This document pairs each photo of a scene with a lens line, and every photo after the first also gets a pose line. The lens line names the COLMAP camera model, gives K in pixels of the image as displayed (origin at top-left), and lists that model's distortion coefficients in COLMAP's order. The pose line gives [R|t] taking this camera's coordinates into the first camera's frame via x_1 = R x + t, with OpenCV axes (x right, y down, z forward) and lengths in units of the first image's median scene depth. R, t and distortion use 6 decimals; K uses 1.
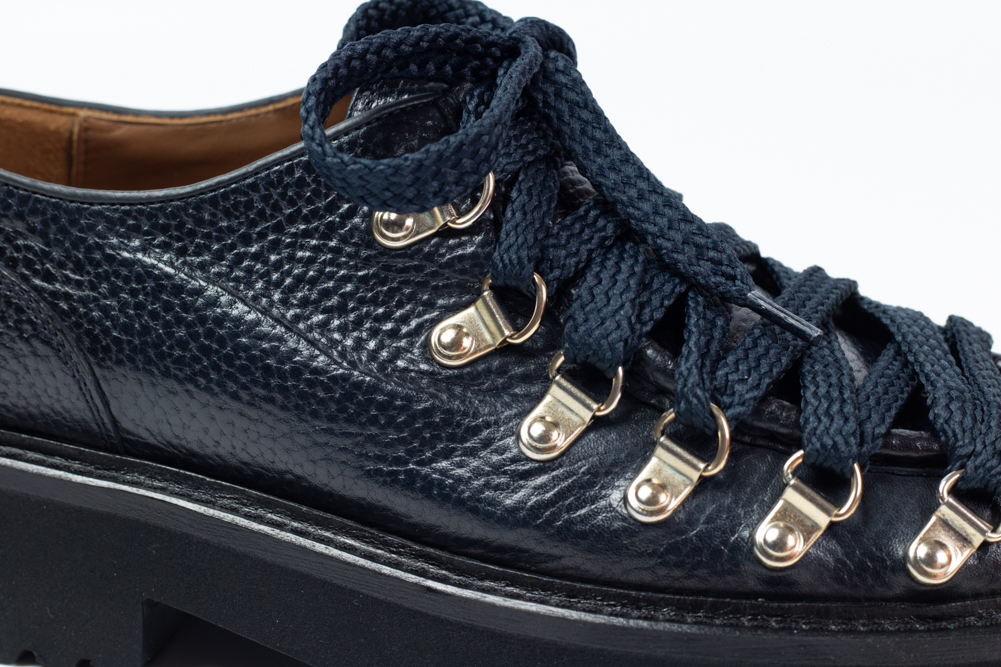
lens RADIAL K [[2422.0, 0, 500.5], [0, 2422.0, 333.5], [0, 0, 1]] dist [-0.096360, 0.540129]
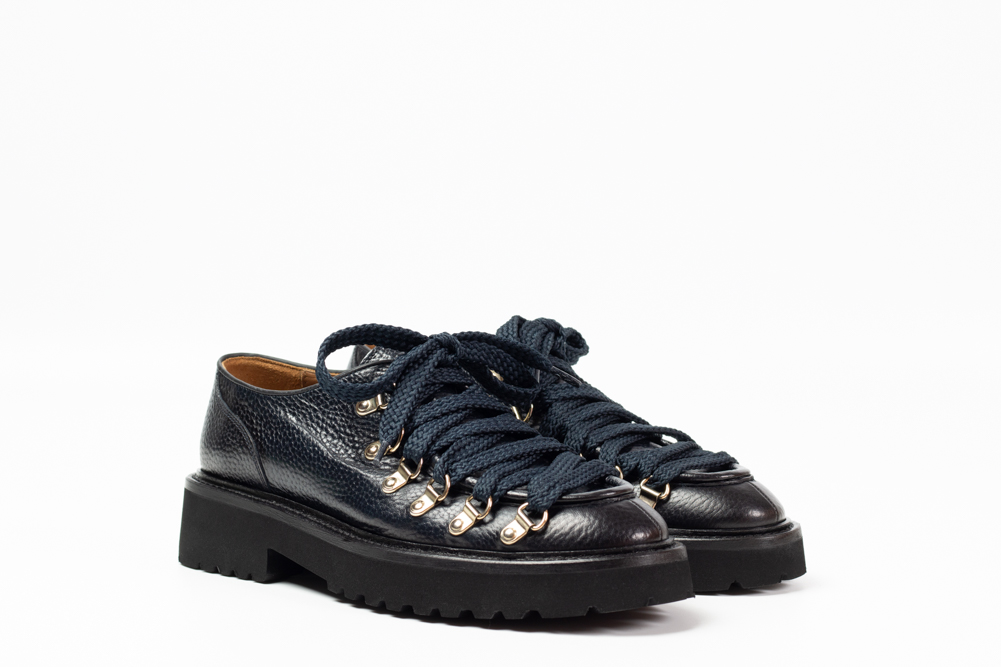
lens RADIAL K [[2422.0, 0, 500.5], [0, 2422.0, 333.5], [0, 0, 1]] dist [-0.096360, 0.540129]
pose [[0.909089, 0.029186, -0.415578, 1.163362], [-0.108443, 0.979733, -0.168416, 0.299582], [0.402240, 0.198172, 0.893829, -1.258627]]
